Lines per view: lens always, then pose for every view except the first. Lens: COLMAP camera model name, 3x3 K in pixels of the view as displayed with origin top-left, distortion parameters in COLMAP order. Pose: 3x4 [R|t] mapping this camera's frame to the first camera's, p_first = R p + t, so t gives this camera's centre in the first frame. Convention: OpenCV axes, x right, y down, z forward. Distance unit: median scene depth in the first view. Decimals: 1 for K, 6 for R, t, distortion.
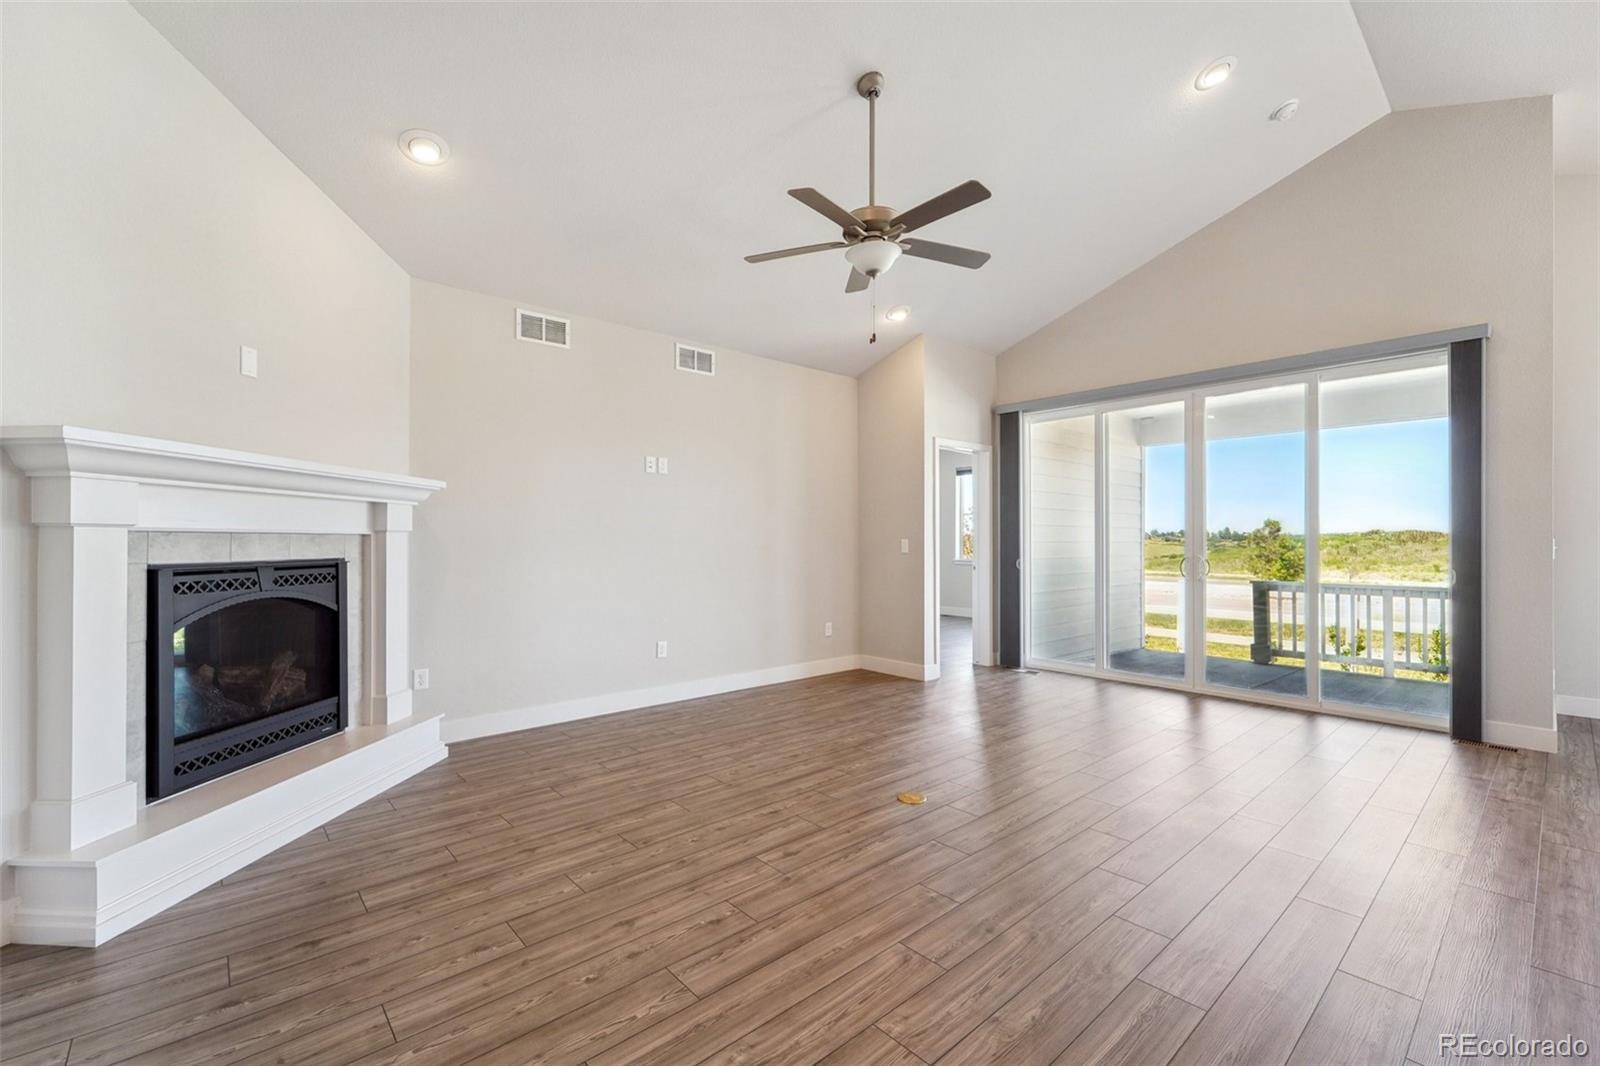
lens RADIAL K [[675.8, 0, 798.7], [0, 675.8, 542.3], [0, 0, 1]] dist [-0.001769, -0.000175]
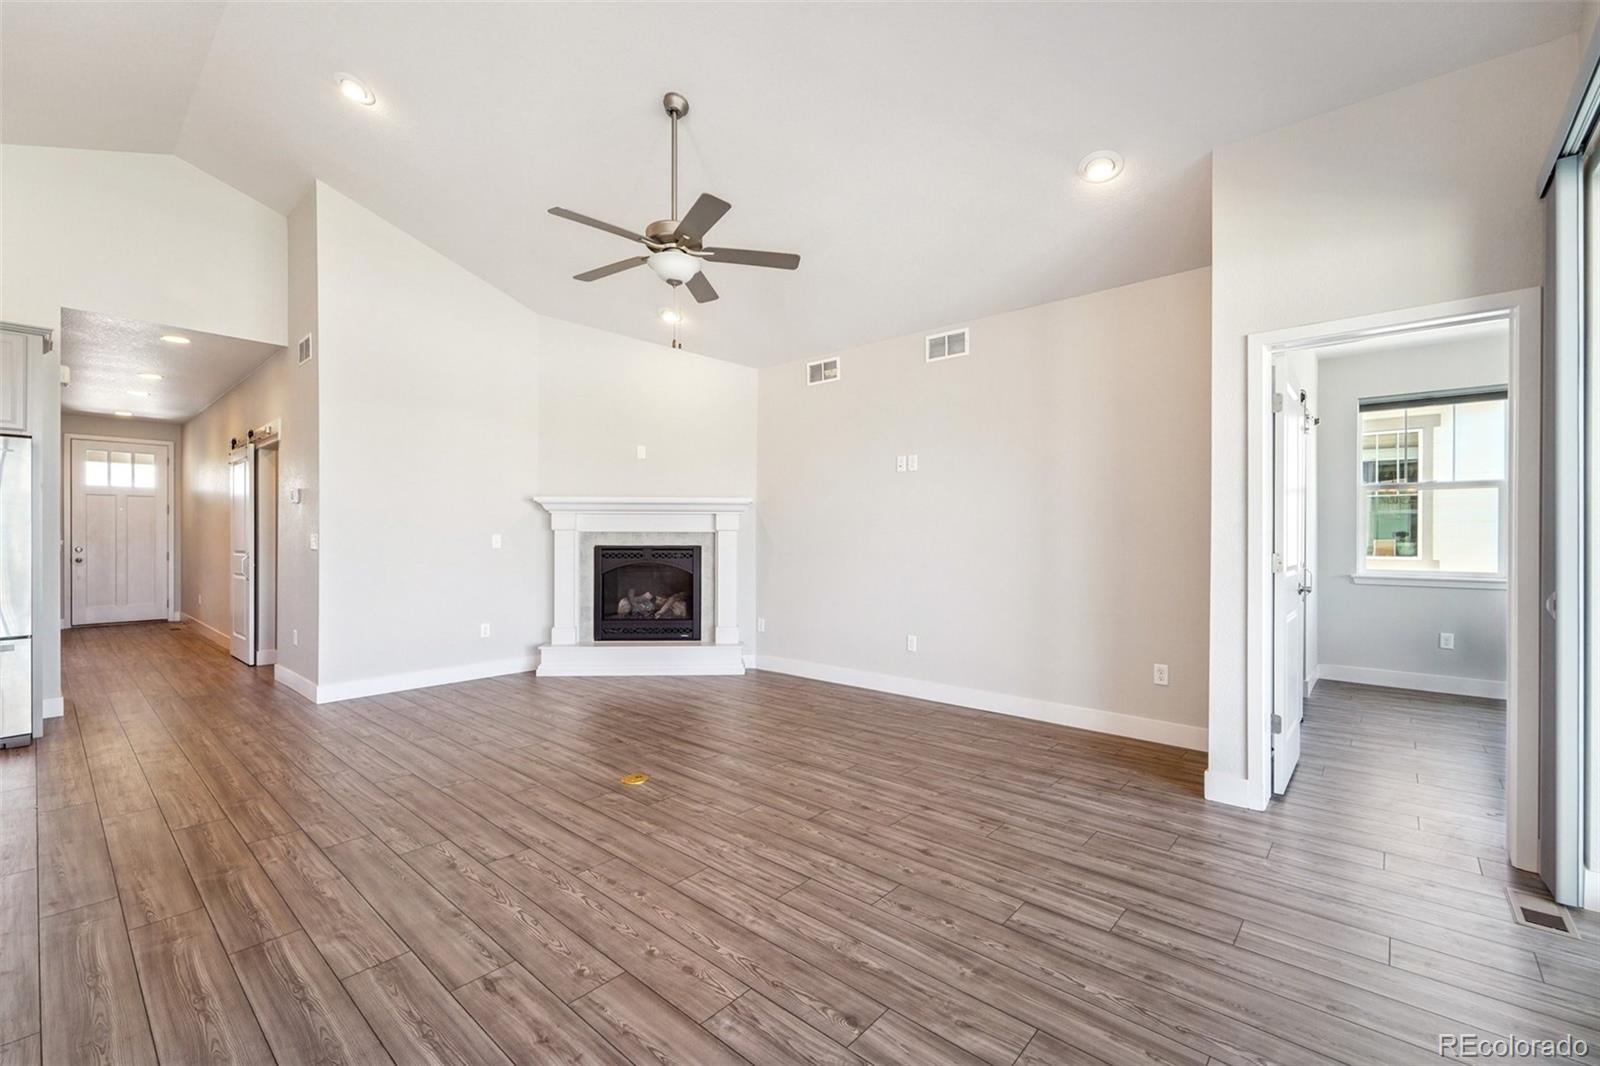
lens RADIAL K [[669.2, 0, 796.7], [0, 669.2, 538.2], [0, 0, 1]] dist [0.001242, 0.000093]
pose [[0.126170, 0.004738, -0.991997, 0.971029], [-0.004695, 0.999980, 0.004179, -0.004345], [0.991998, 0.004130, 0.126189, 0.875143]]
